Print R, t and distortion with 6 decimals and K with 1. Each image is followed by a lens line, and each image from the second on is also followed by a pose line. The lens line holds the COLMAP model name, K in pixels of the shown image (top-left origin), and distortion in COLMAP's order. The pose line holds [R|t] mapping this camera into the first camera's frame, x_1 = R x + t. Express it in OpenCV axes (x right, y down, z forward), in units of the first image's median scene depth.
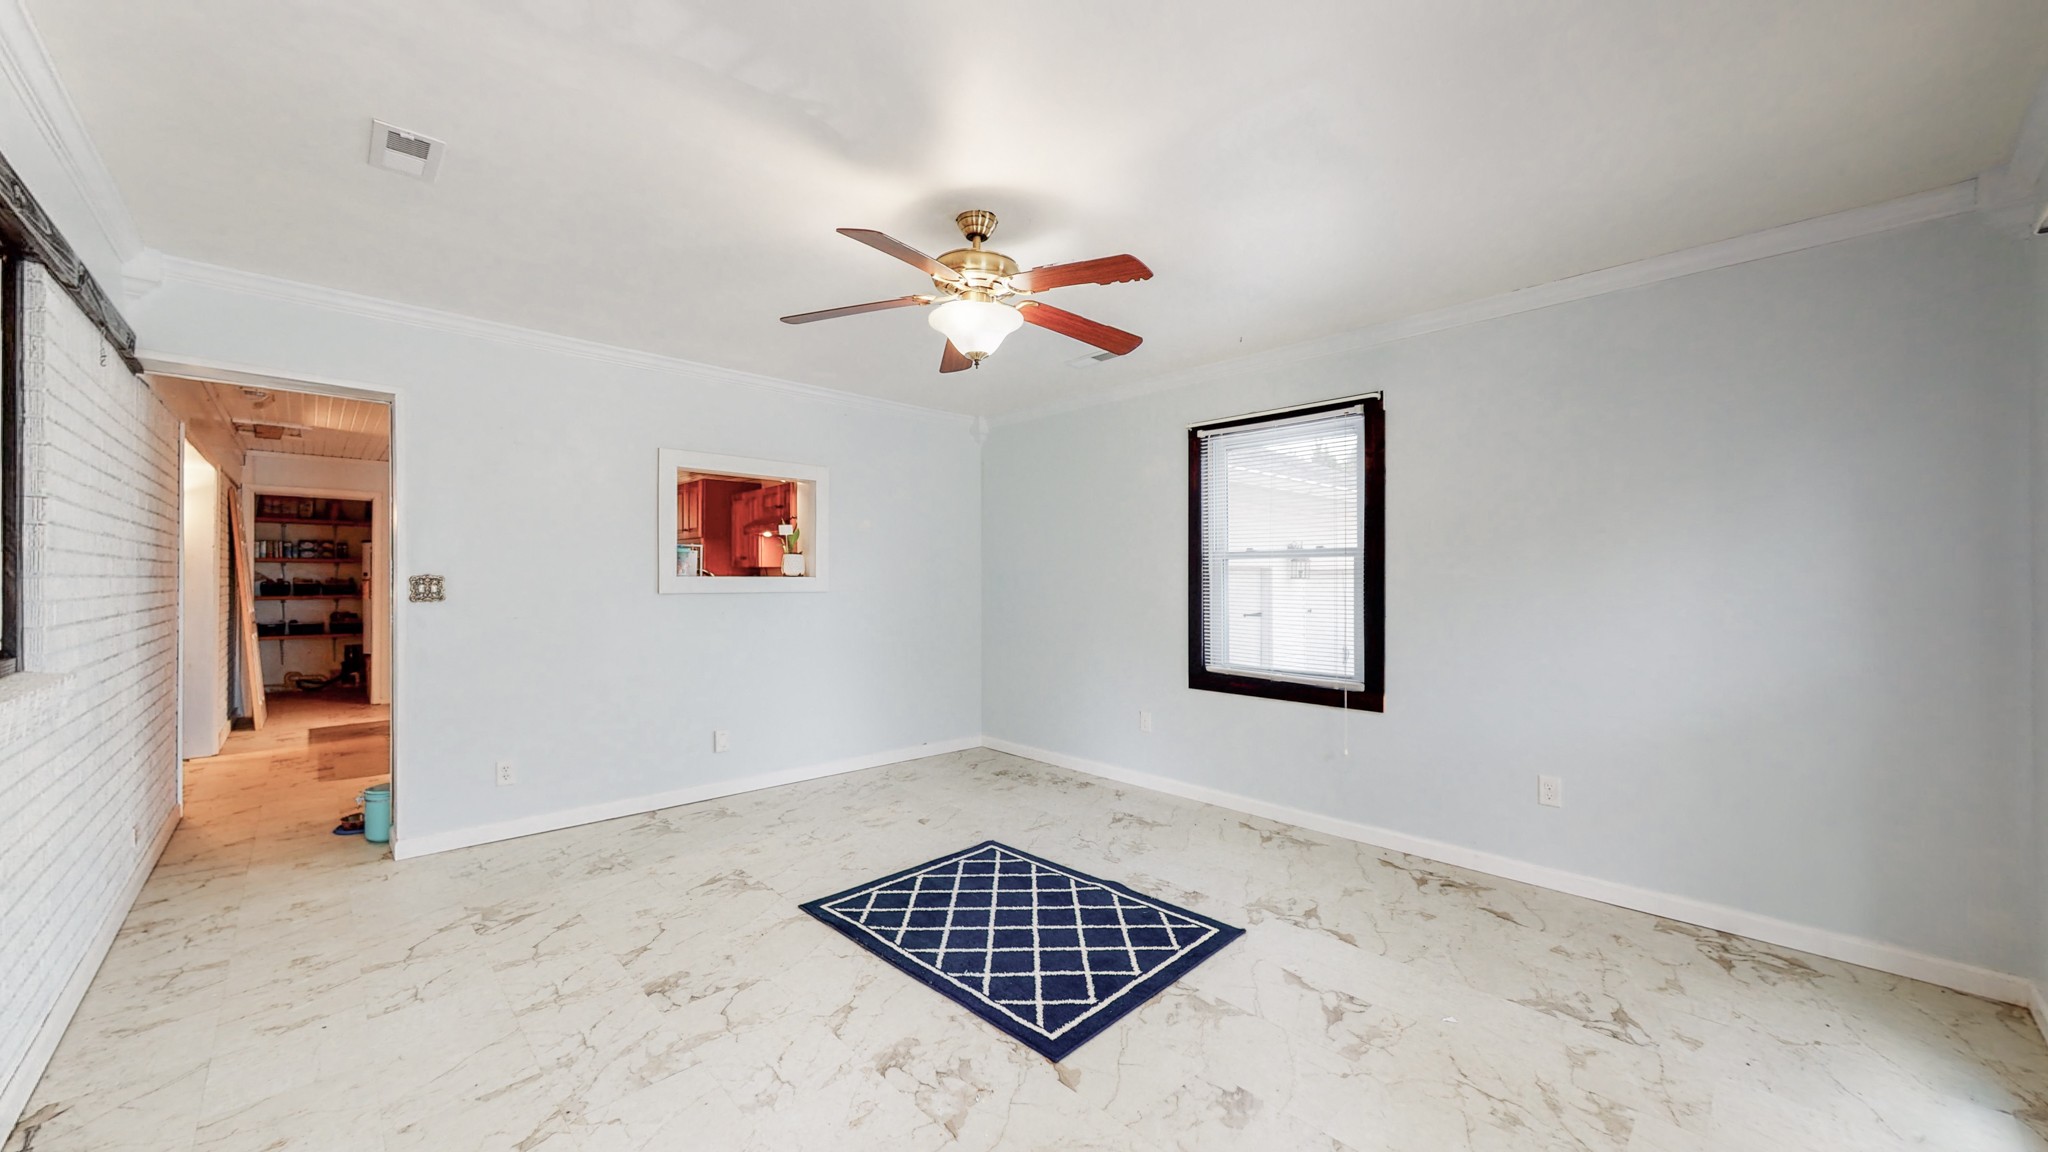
lens RADIAL K [[748.8, 0, 1017.5], [0, 748.8, 585.2], [0, 0, 1]] dist [-0.003073, 0.001053]
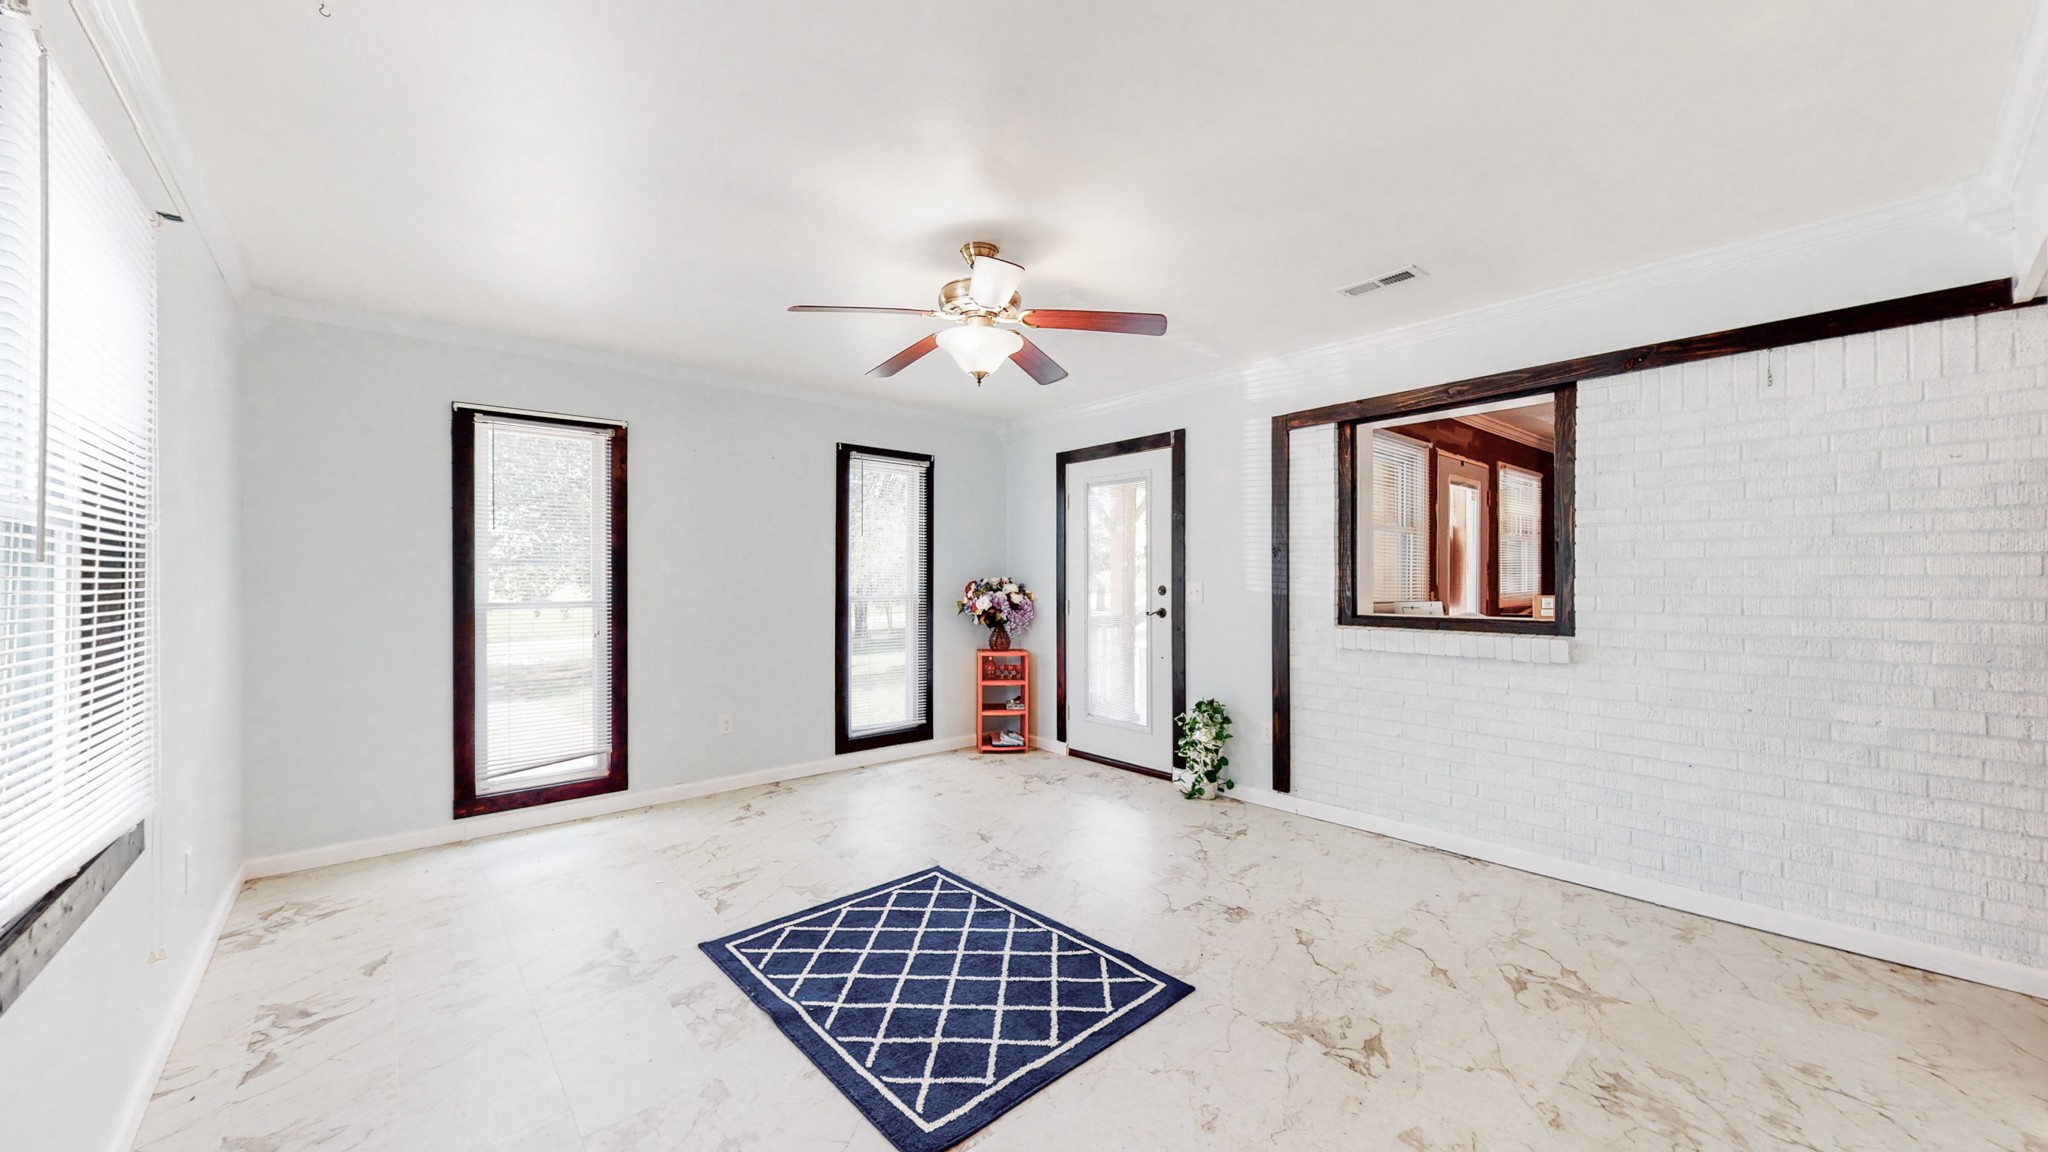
lens RADIAL K [[748.8, 0, 1016.5], [0, 748.8, 572.0], [0, 0, 1]] dist [-0.003073, 0.001053]
pose [[-0.998787, -0.000485, 0.049233, -0.129117], [-0.000440, 0.999999, 0.000921, -0.016119], [-0.049234, 0.000898, -0.998787, 1.653846]]
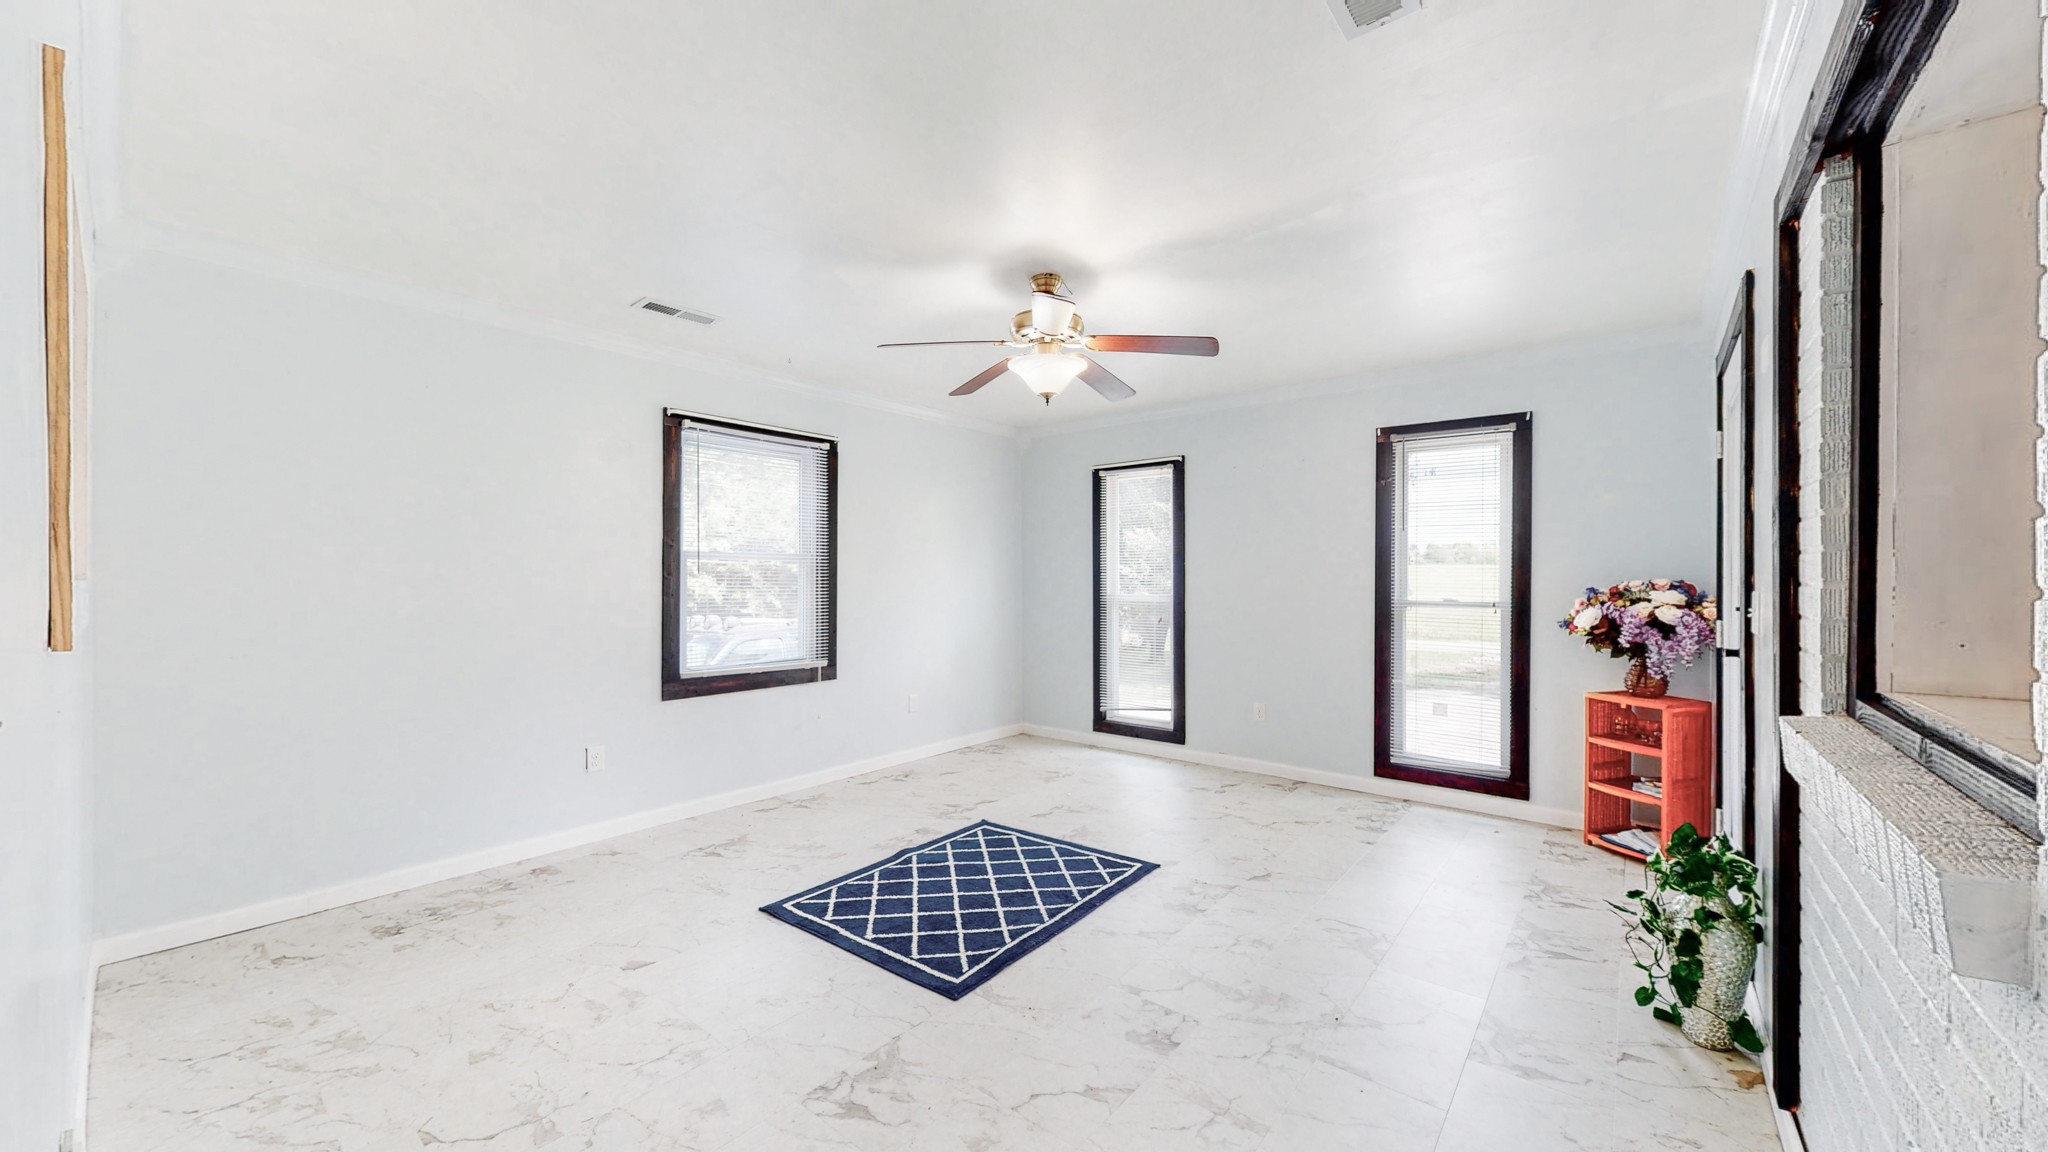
lens RADIAL K [[748.8, 0, 1031.6], [0, 748.8, 577.5], [0, 0, 1]] dist [-0.003073, 0.001053]
pose [[-0.129563, -0.002984, 0.991567, -0.988509], [0.006094, 0.999974, 0.003806, -0.015728], [-0.991552, 0.006536, -0.129542, 0.932178]]
